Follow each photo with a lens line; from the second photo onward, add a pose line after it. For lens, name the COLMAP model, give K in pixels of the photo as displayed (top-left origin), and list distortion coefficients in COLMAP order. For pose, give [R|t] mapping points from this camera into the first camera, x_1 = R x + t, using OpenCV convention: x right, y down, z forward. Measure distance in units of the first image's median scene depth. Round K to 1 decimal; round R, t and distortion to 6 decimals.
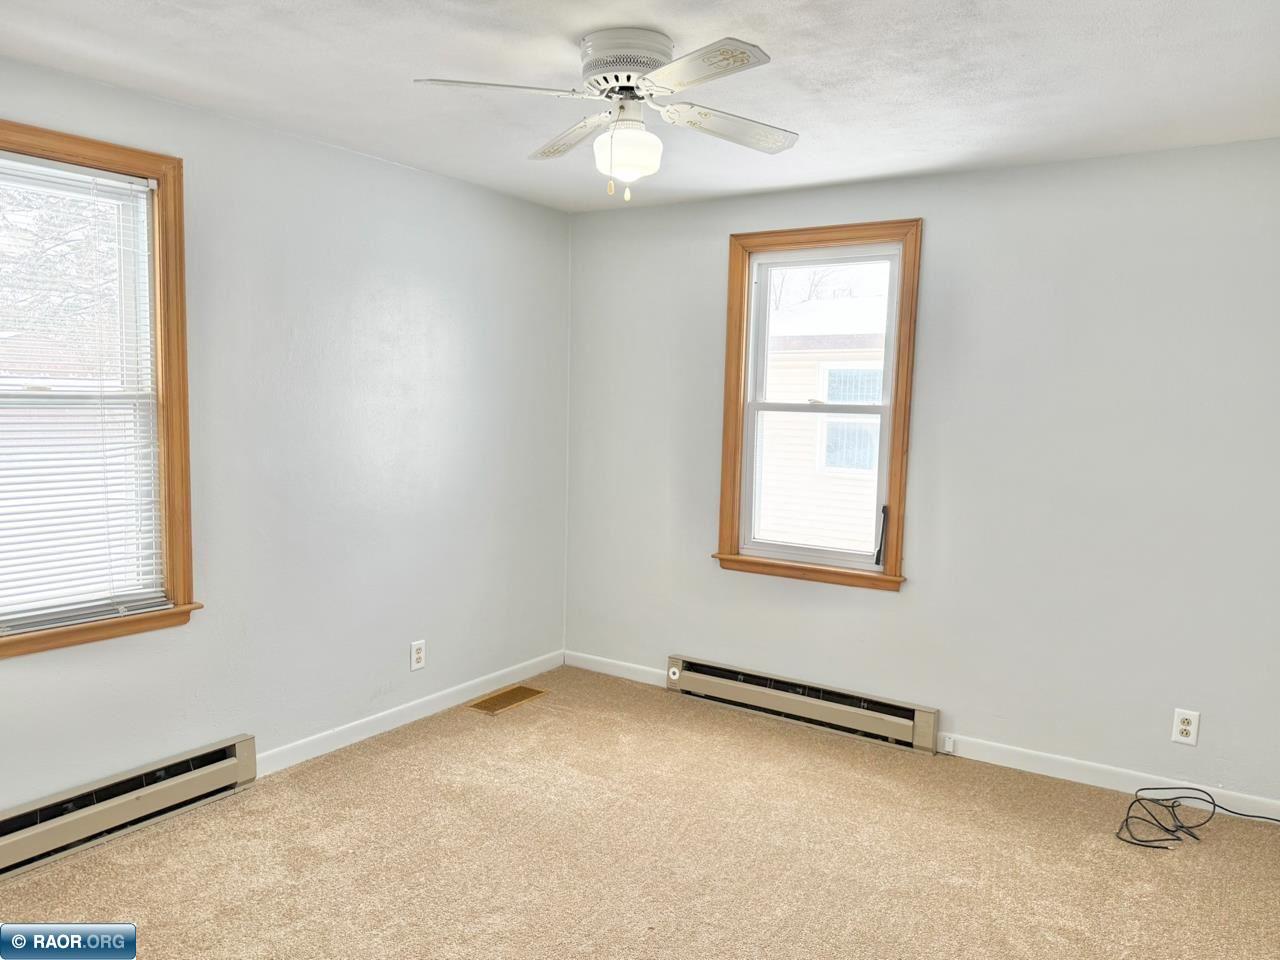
lens RADIAL K [[948.6, 0, 635.3], [0, 948.6, 482.9], [0, 0, 1]] dist [0.136184, -0.220659]
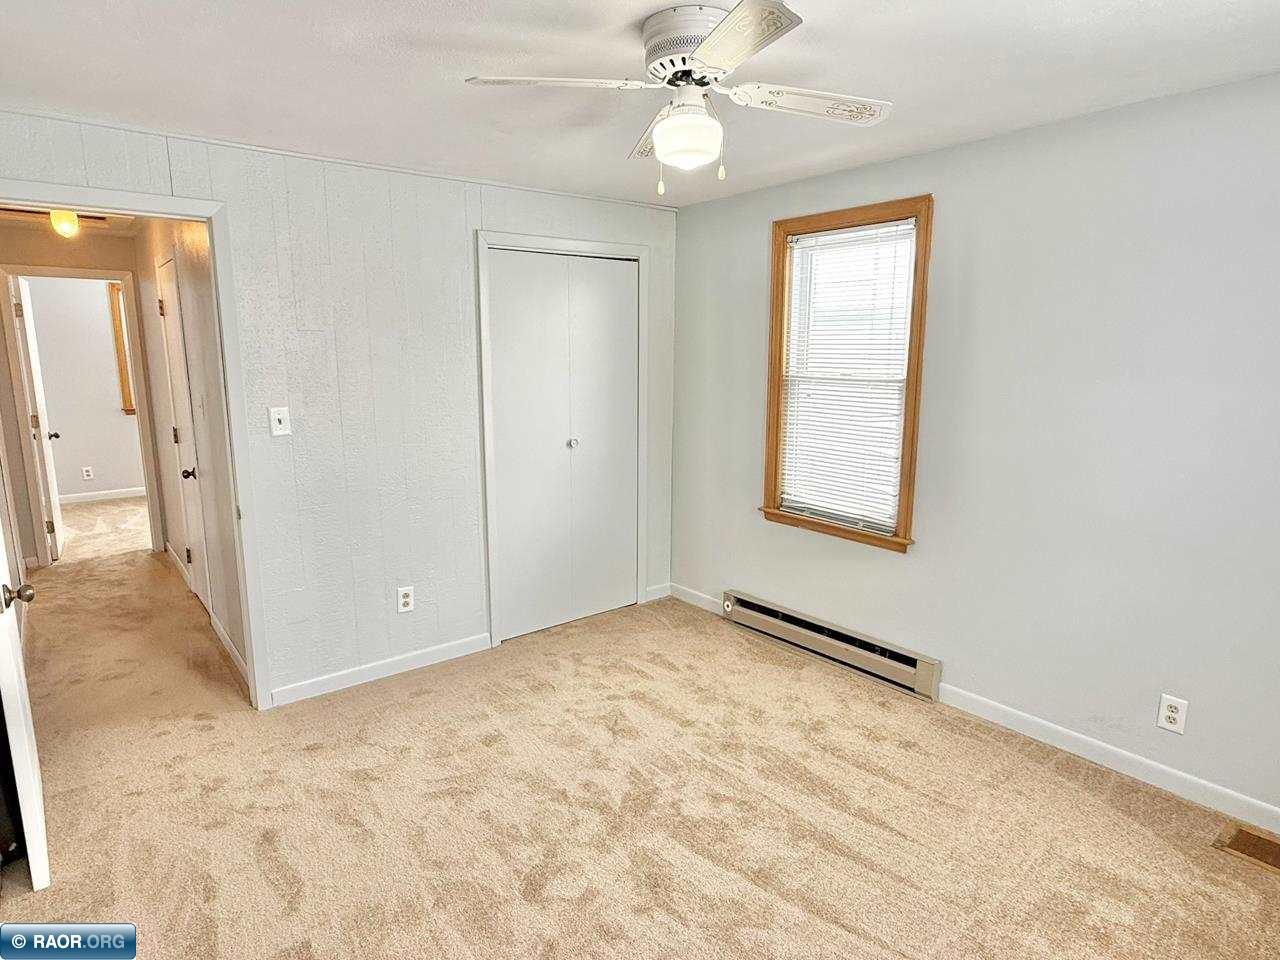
lens RADIAL K [[729.7, 0, 634.6], [0, 729.7, 482.5], [0, 0, 1]] dist [0.004212, 0.001624]
pose [[-0.296043, 0.149200, -0.943450, 0.603395], [-0.101854, 0.977162, 0.186492, -0.103067], [0.949728, 0.151304, -0.274086, 0.944415]]
